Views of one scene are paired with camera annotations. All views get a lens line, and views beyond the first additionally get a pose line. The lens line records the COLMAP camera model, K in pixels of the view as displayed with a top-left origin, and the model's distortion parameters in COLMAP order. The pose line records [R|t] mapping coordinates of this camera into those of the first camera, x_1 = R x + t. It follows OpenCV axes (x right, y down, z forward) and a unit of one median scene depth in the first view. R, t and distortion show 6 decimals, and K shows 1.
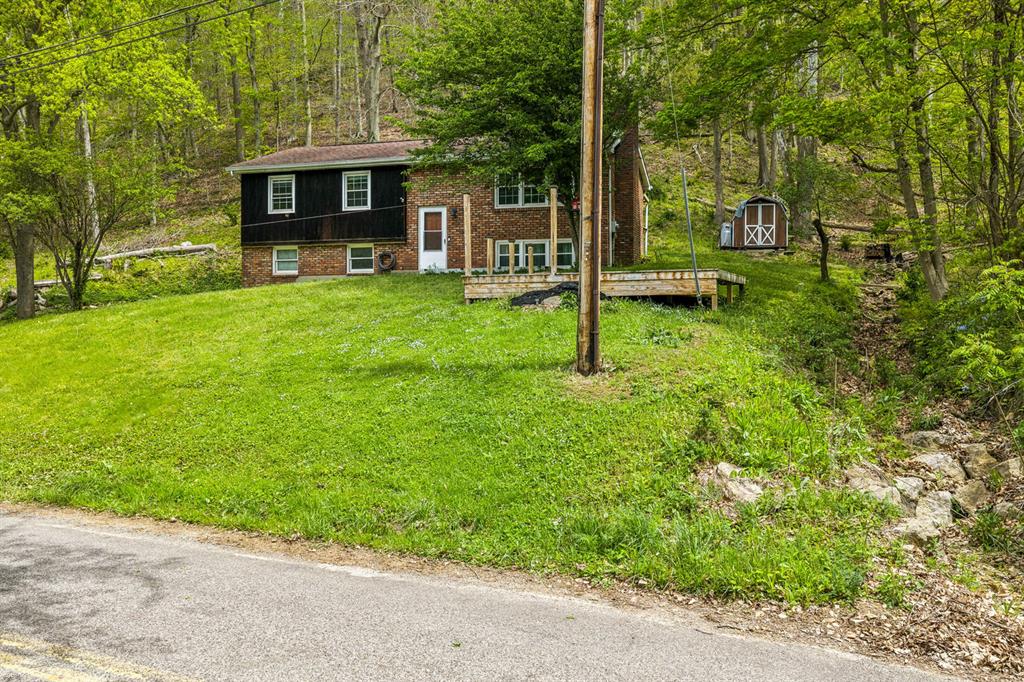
lens RADIAL K [[874.4, 0, 512.0], [0, 874.4, 341.0], [0, 0, 1]] dist [-0.002050, -0.010724]
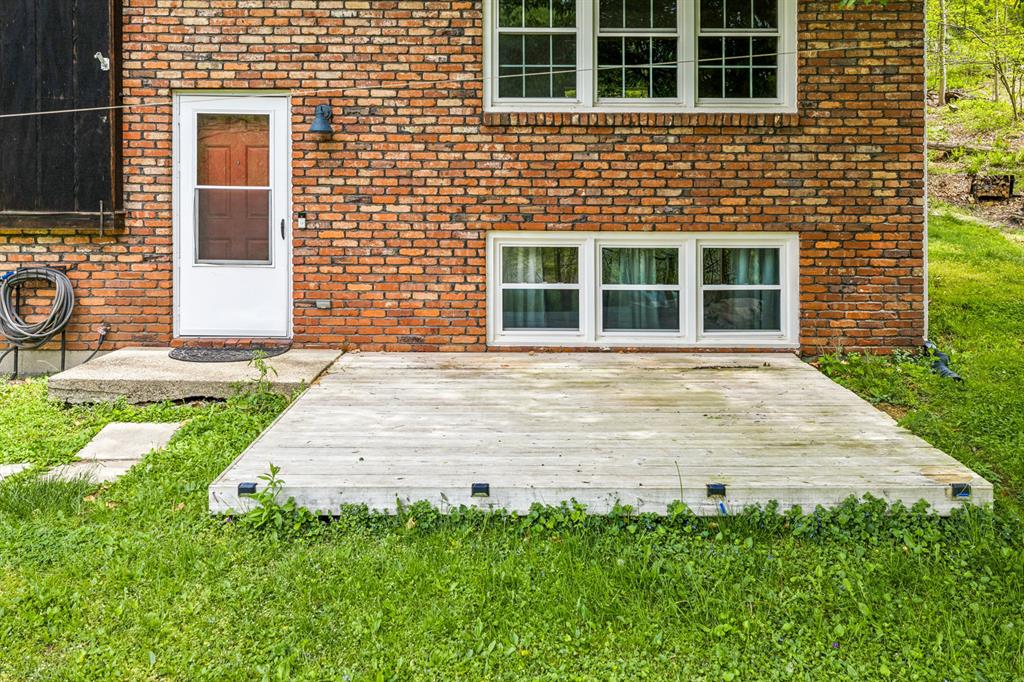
lens RADIAL K [[874.4, 0, 512.0], [0, 874.4, 341.0], [0, 0, 1]] dist [-0.002050, -0.010724]
pose [[0.946976, -0.016336, 0.320889, -0.093944], [0.005016, 0.999337, 0.036072, -0.086794], [-0.321265, -0.032550, 0.946430, 0.707047]]
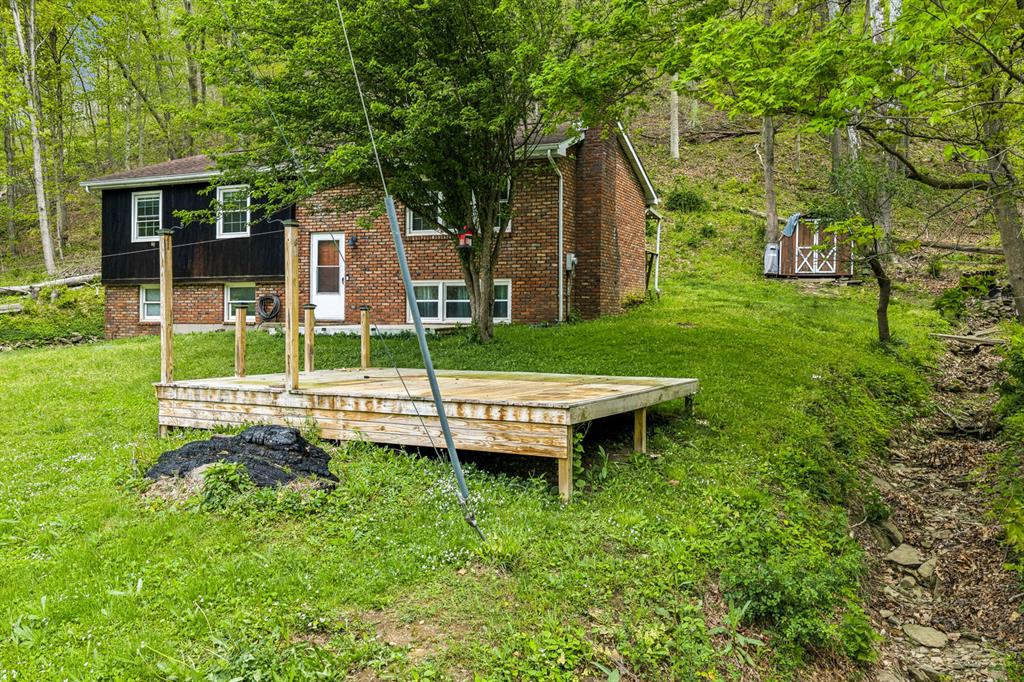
lens RADIAL K [[874.4, 0, 512.0], [0, 874.4, 341.0], [0, 0, 1]] dist [-0.002050, -0.010724]
pose [[0.994531, 0.007015, -0.104205, 0.134256], [-0.007448, 0.999965, -0.003765, -0.060685], [0.104175, 0.004521, 0.994549, 0.286738]]
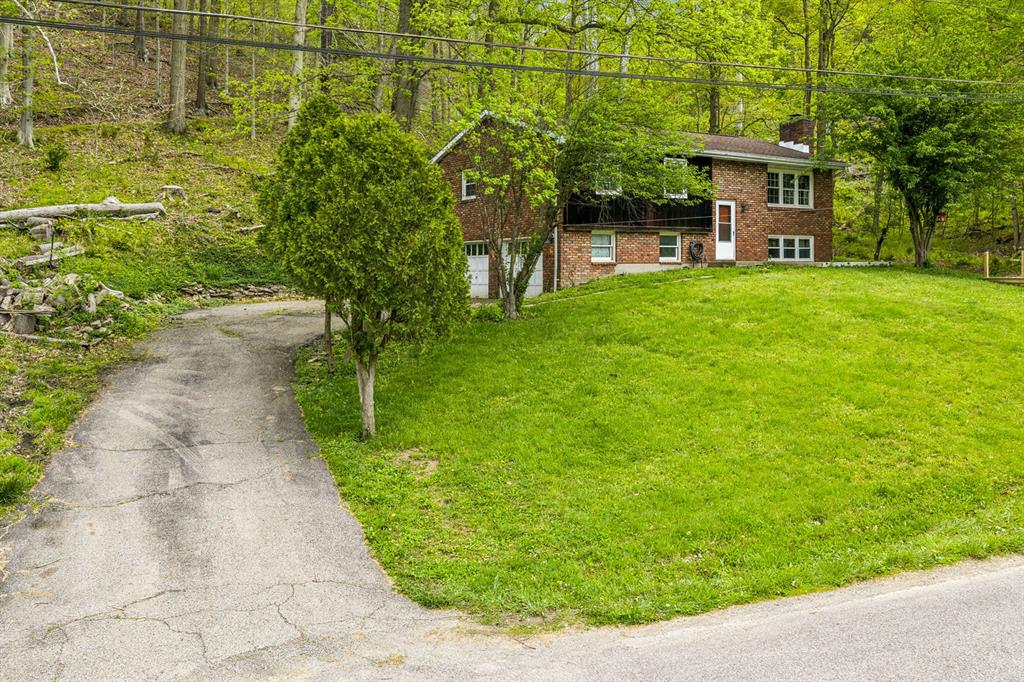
lens RADIAL K [[874.4, 0, 512.0], [0, 874.4, 341.0], [0, 0, 1]] dist [-0.002050, -0.010724]
pose [[0.602794, -0.069113, 0.794898, -1.073605], [0.031808, 0.997531, 0.062610, -0.056219], [-0.797263, -0.012457, 0.603504, 0.550666]]
